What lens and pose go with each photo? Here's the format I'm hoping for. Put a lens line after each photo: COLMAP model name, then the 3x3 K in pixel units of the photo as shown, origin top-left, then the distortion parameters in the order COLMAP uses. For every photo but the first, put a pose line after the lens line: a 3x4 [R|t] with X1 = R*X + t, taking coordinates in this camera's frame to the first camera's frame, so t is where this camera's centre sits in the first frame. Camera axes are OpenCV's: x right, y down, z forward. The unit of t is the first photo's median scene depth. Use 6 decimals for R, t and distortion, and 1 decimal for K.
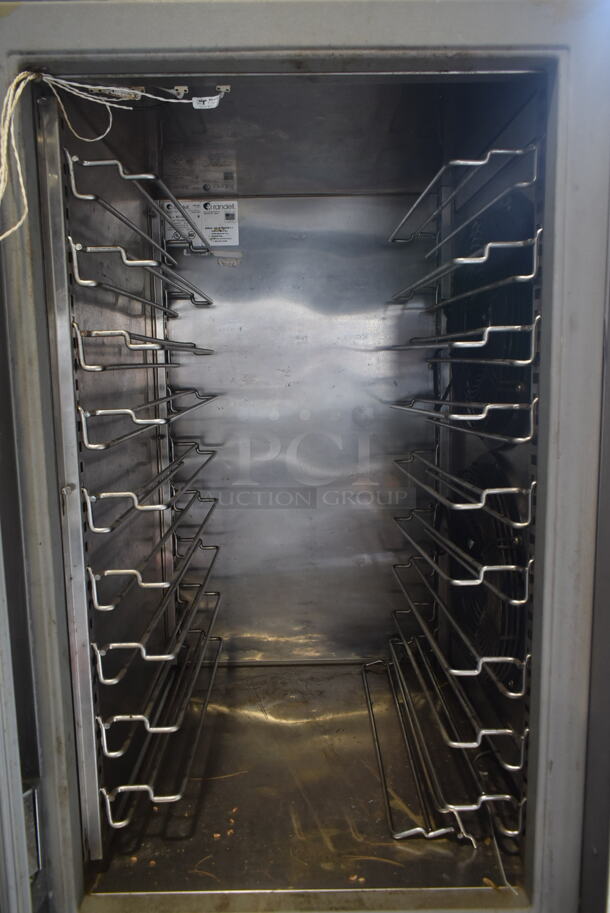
lens RADIAL K [[703.3, 0, 306.1], [0, 703.3, 454.3], [0, 0, 1]] dist [-0.010507, 0.003674]
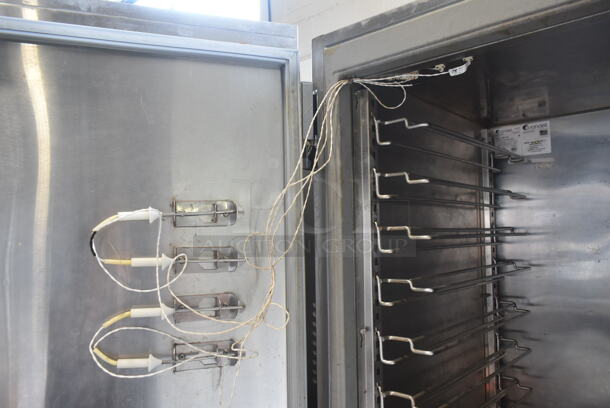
lens RADIAL K [[469.9, 0, 302.7], [0, 469.9, 204.8], [0, 0, 1]] dist [-0.010507, 0.003674]
pose [[0.742876, -0.037463, -0.668380, 0.253988], [-0.085152, 0.985034, -0.149854, -0.055400], [0.663991, 0.168237, 0.728568, 0.126267]]
